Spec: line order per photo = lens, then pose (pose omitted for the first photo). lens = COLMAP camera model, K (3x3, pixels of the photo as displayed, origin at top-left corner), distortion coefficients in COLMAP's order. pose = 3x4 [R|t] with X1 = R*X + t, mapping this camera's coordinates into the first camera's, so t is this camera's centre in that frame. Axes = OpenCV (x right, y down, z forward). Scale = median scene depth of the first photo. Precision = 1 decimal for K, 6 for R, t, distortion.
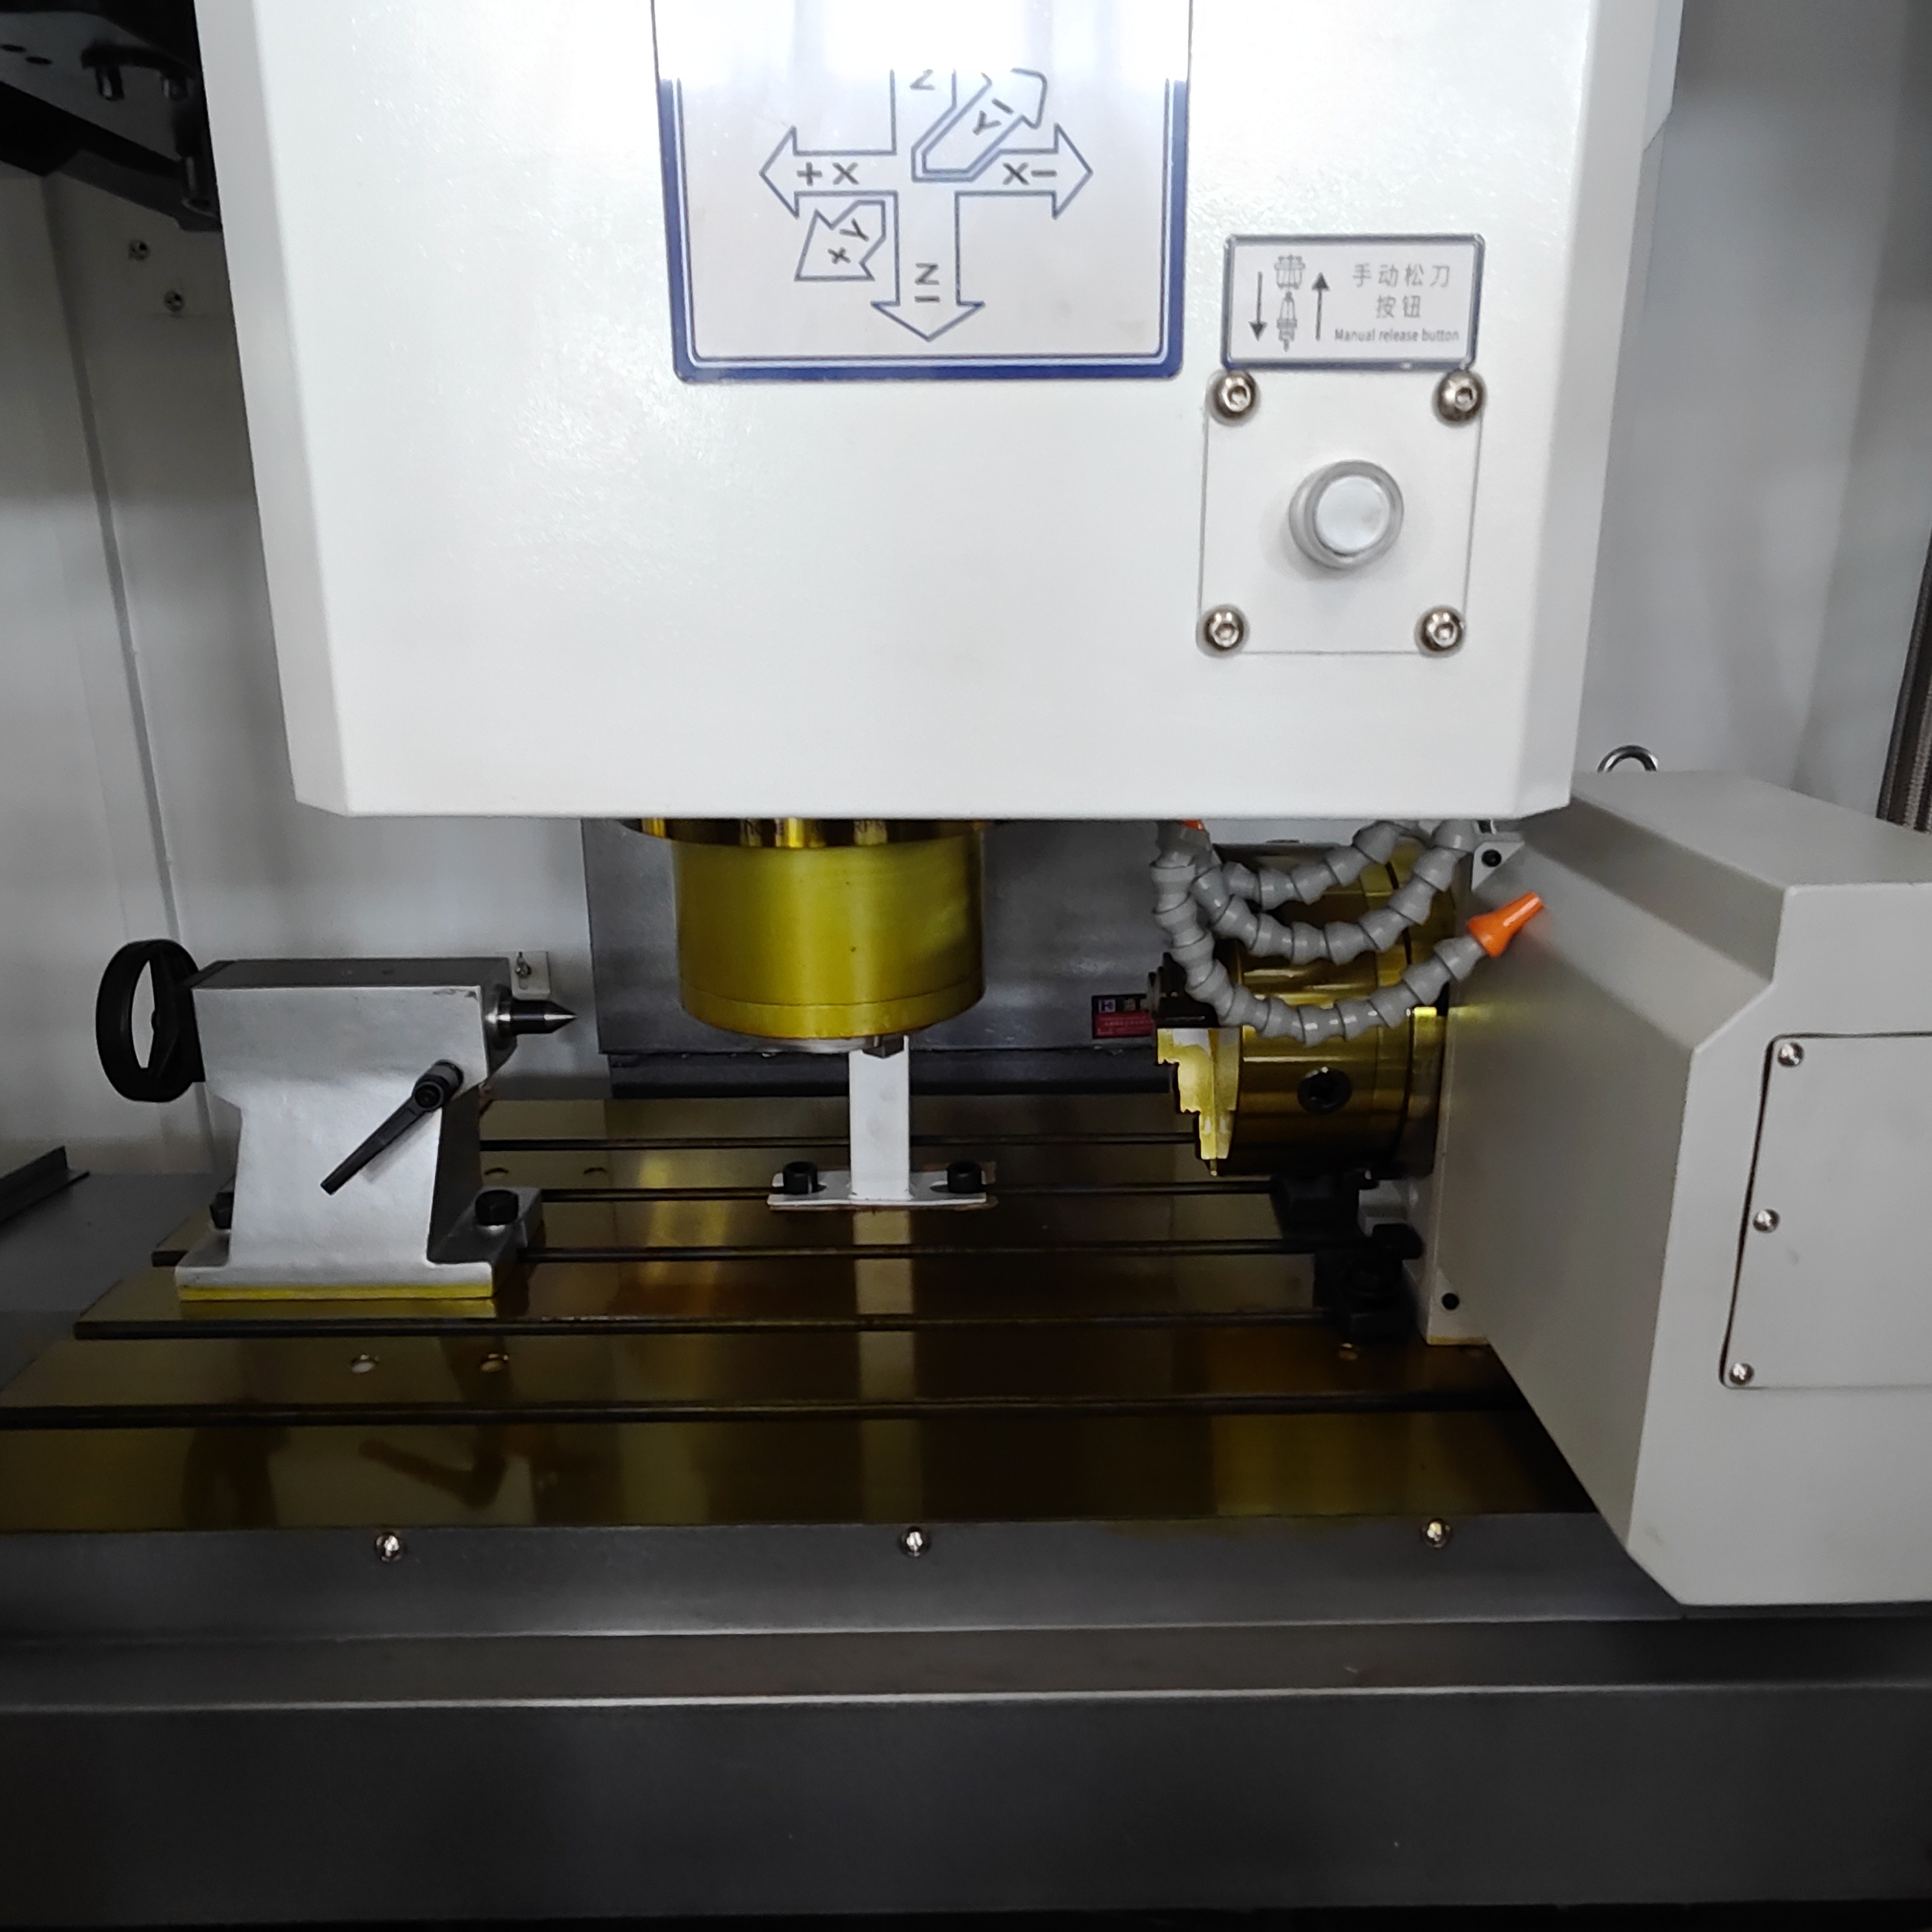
lens RADIAL K [[1532.9, 0, 966.0], [0, 1532.9, 966.0], [0, 0, 1]] dist [0.030250, 0.001410]
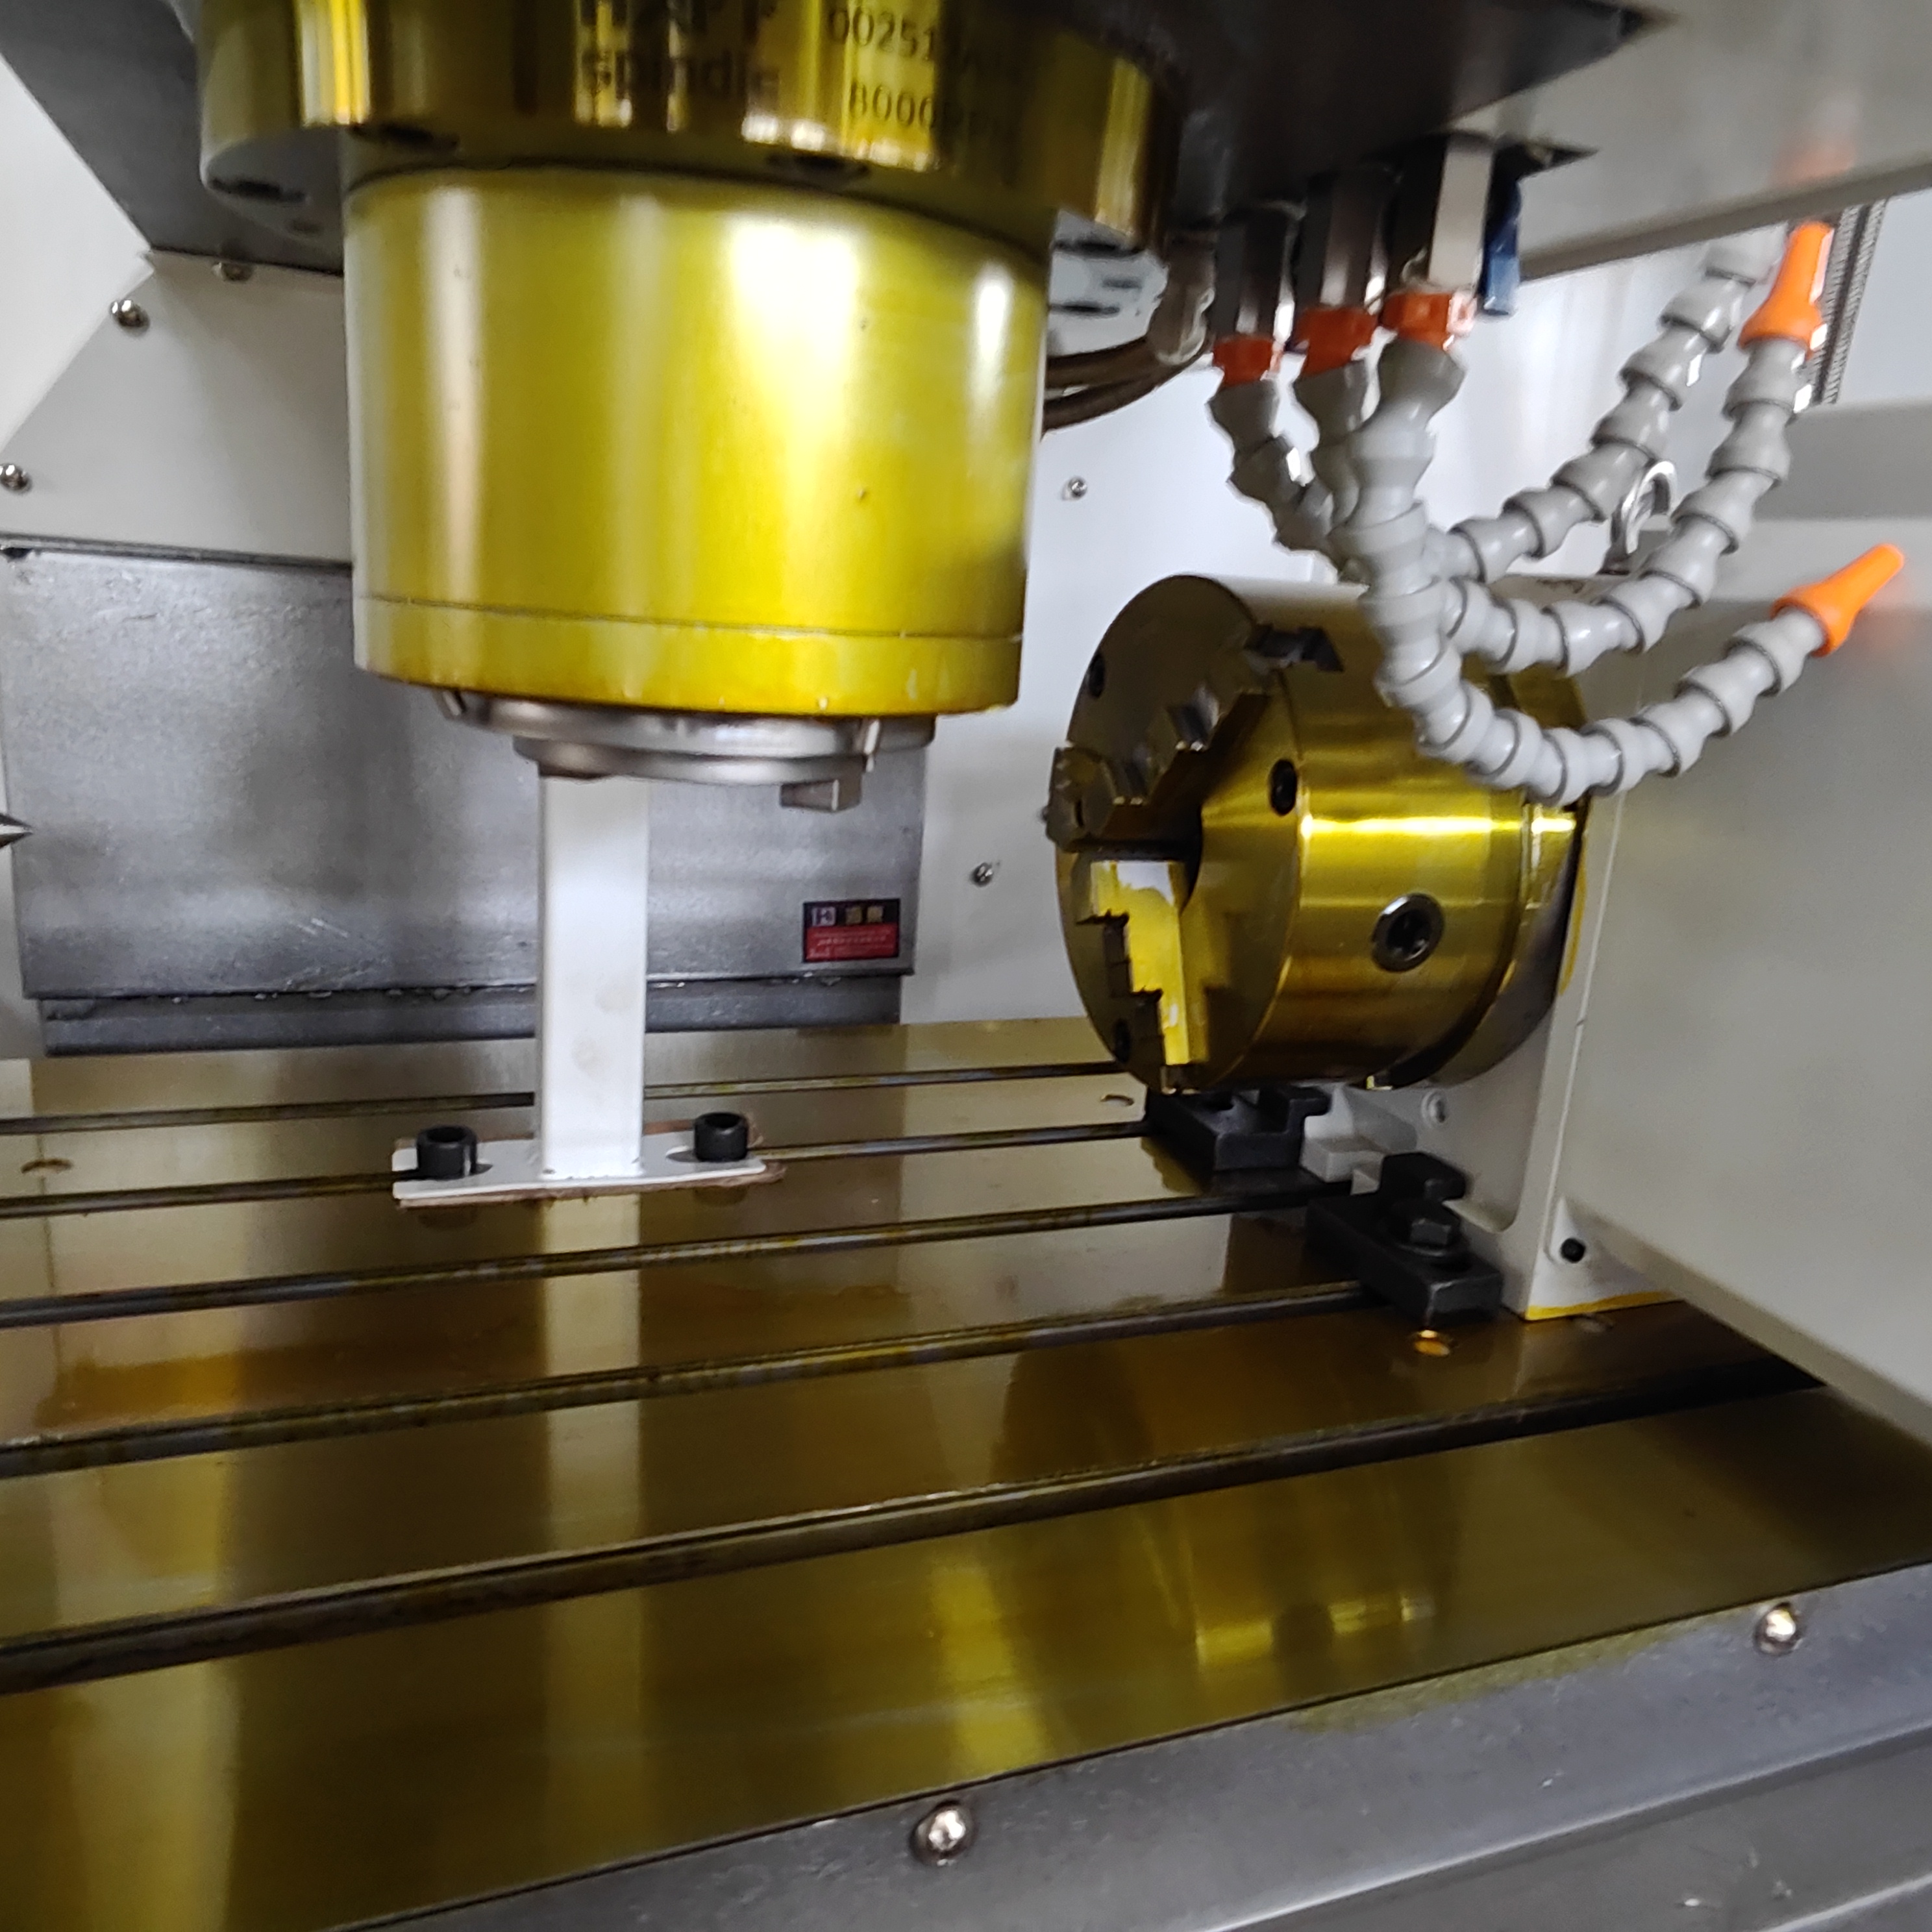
lens RADIAL K [[1532.9, 0, 966.0], [0, 1532.9, 966.0], [0, 0, 1]] dist [0.030250, 0.001410]
pose [[0.940328, -0.016837, 0.339852, -0.120265], [0.022500, 0.999666, -0.012729, 0.077589], [-0.339524, 0.019616, 0.940393, 0.366485]]
